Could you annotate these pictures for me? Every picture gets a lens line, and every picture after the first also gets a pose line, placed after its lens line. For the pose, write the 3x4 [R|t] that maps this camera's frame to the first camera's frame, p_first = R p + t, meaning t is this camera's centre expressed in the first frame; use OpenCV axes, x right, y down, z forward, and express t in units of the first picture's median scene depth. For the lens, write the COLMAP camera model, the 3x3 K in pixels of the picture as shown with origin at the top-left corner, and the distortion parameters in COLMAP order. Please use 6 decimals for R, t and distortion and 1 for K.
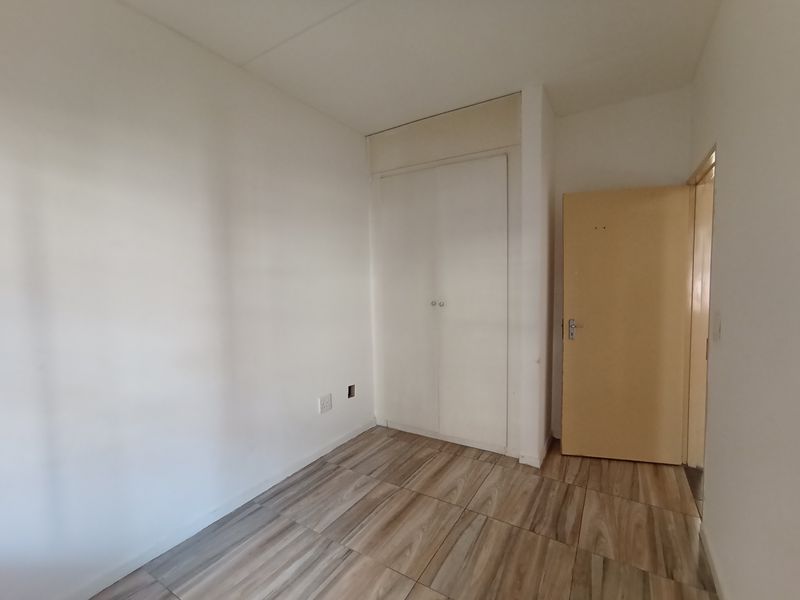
lens RADIAL K [[358.9, 0, 398.0], [0, 358.9, 301.1], [0, 0, 1]] dist [0.004012, 0.000427]
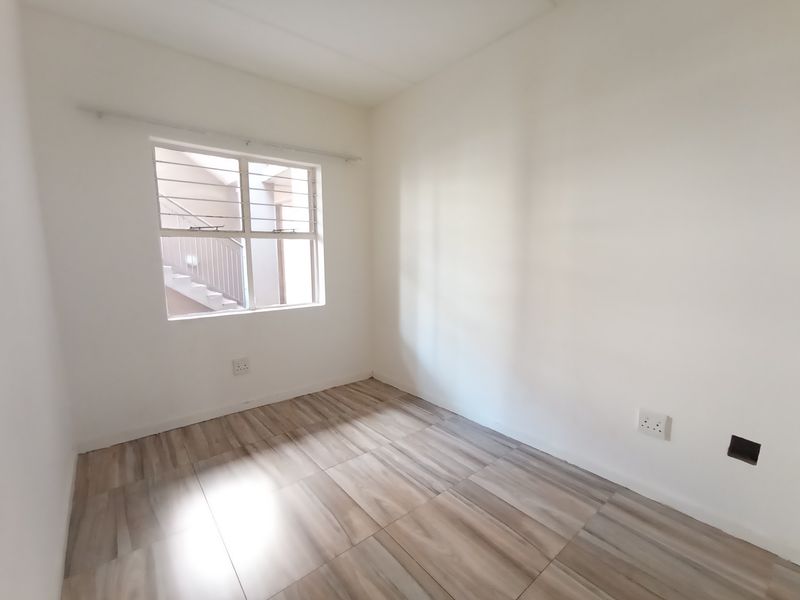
lens RADIAL K [[358.9, 0, 399.2], [0, 358.9, 300.7], [0, 0, 1]] dist [0.004012, 0.000427]
pose [[-0.335726, 0.134448, -0.932315, 0.684384], [-0.032863, 0.987487, 0.154238, -0.024202], [0.941386, 0.082420, -0.327107, 0.994471]]
